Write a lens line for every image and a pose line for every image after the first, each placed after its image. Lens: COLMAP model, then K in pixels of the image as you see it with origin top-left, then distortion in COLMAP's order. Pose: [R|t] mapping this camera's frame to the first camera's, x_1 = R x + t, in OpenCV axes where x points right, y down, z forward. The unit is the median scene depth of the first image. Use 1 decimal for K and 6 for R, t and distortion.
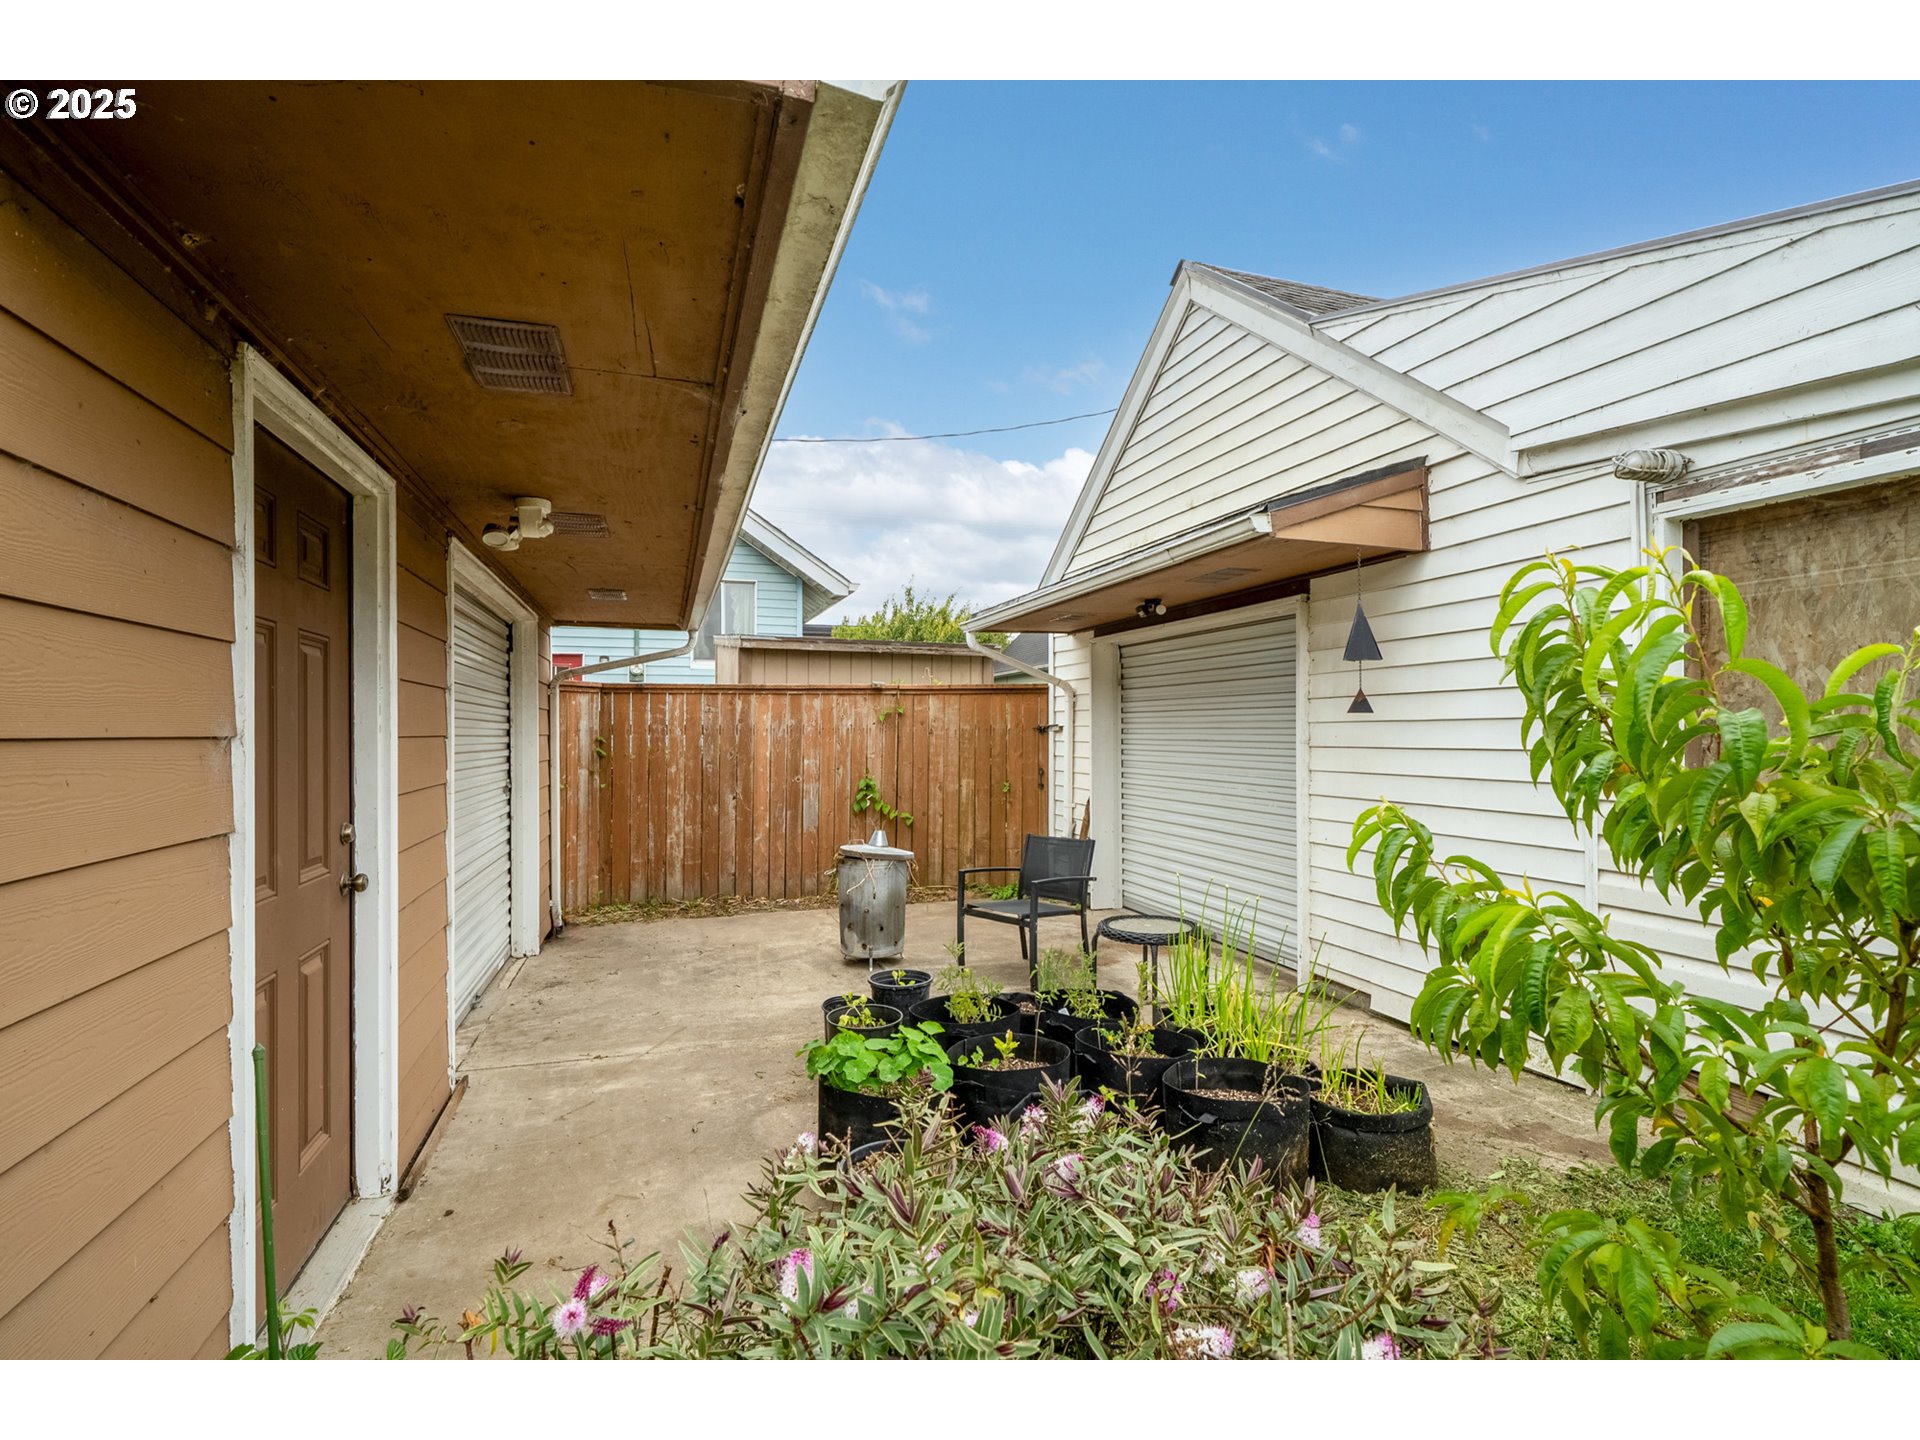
lens RADIAL K [[896.7, 0, 960.0], [0, 896.7, 720.0], [0, 0, 1]] dist [0.000846, 0.000531]
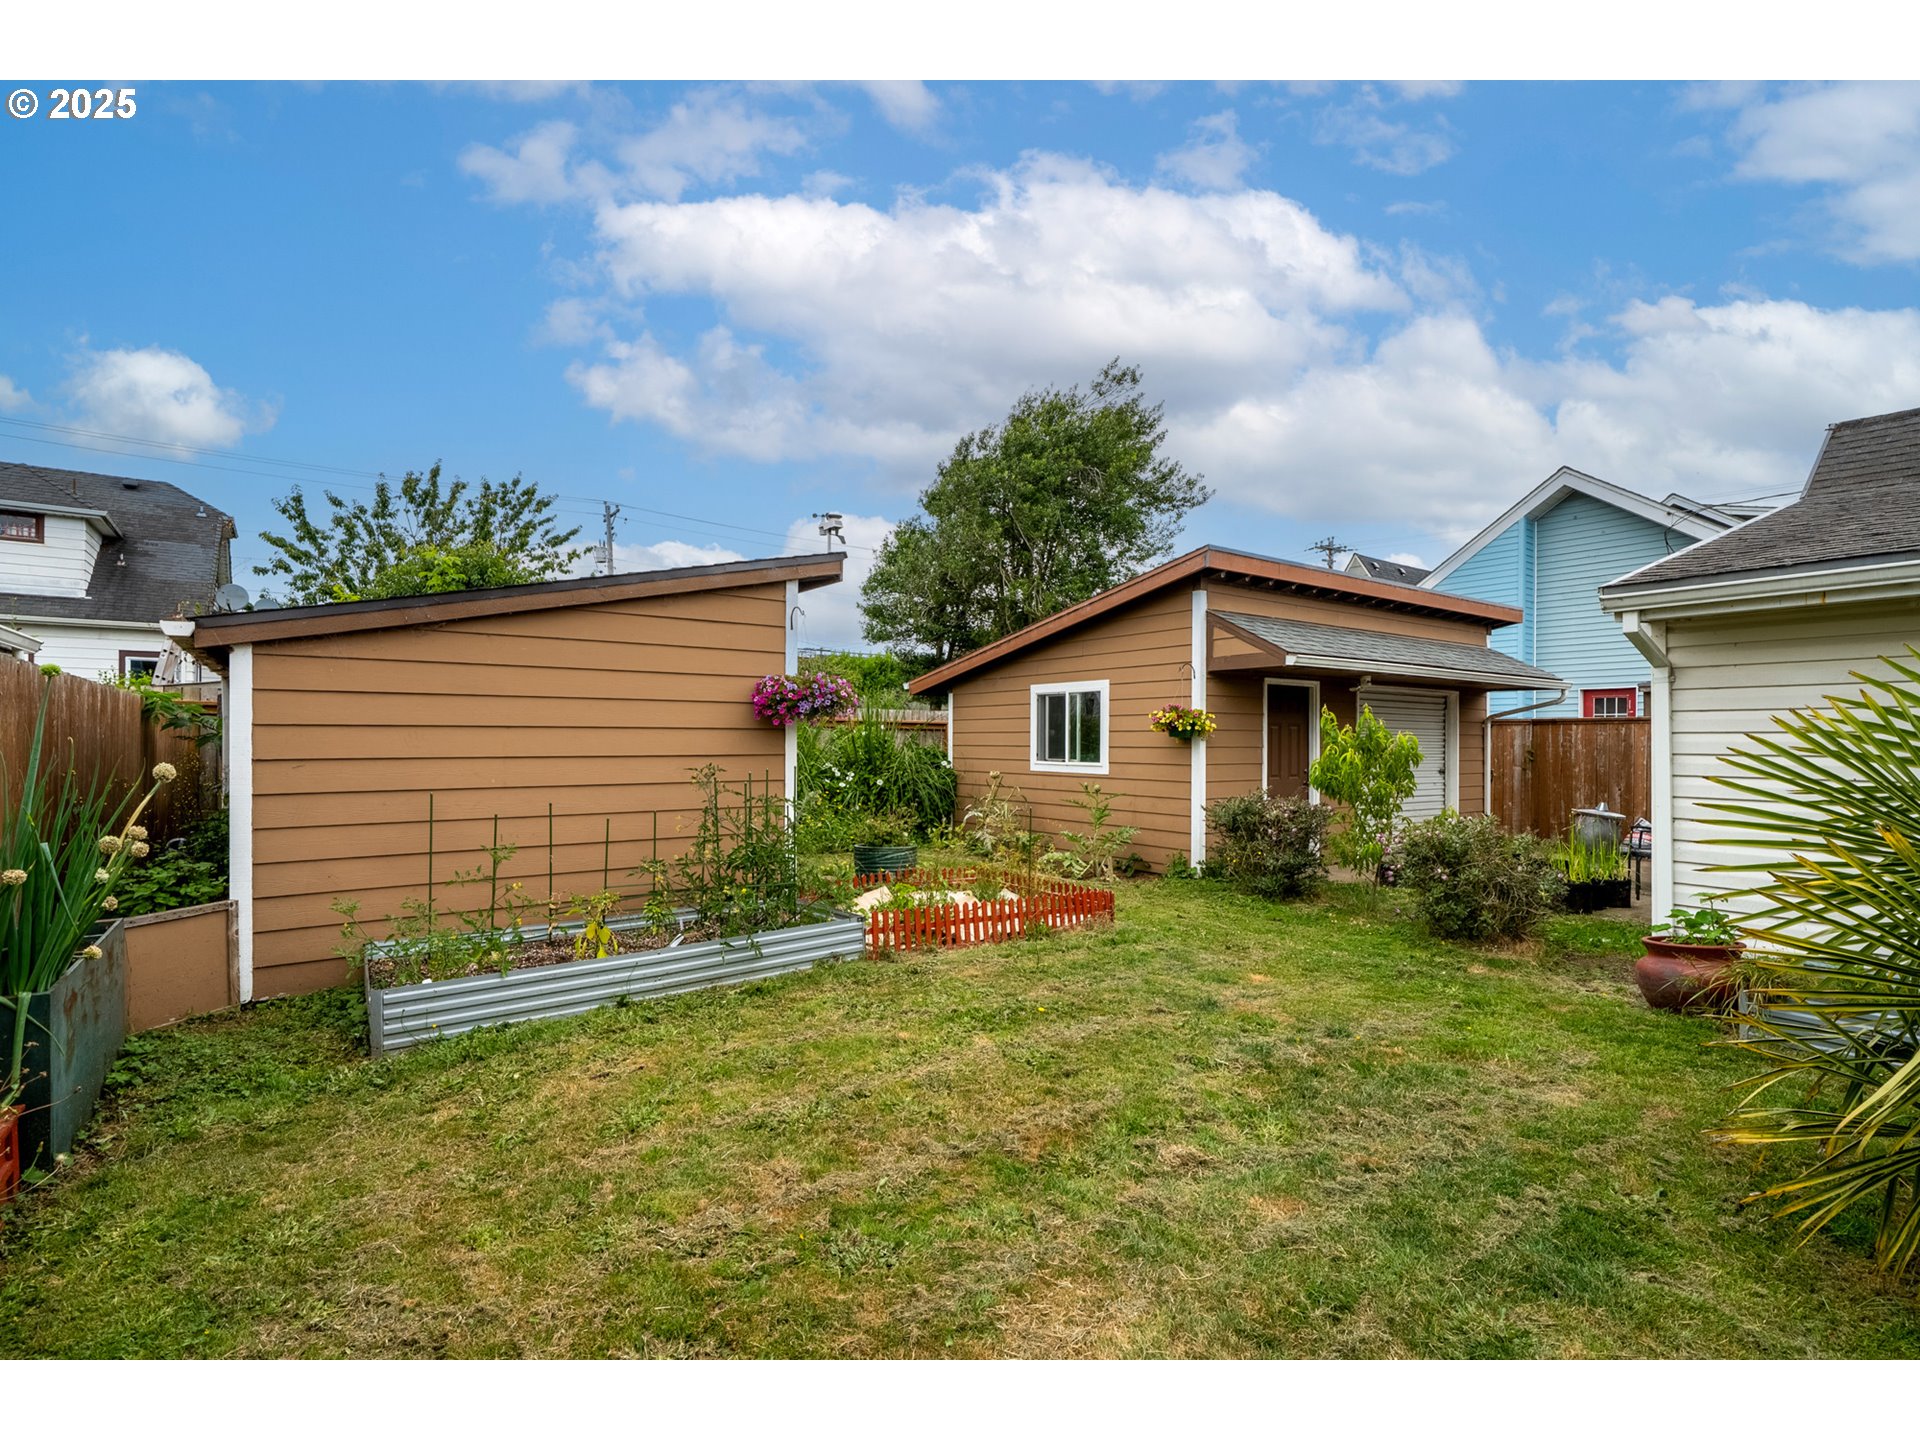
lens RADIAL K [[896.7, 0, 960.0], [0, 896.7, 720.0], [0, 0, 1]] dist [0.000846, 0.000531]
pose [[0.293472, -0.015629, -0.955840, 0.977782], [0.003375, 0.999877, -0.015313, -0.015611], [0.955962, 0.001268, 0.293488, -0.604040]]
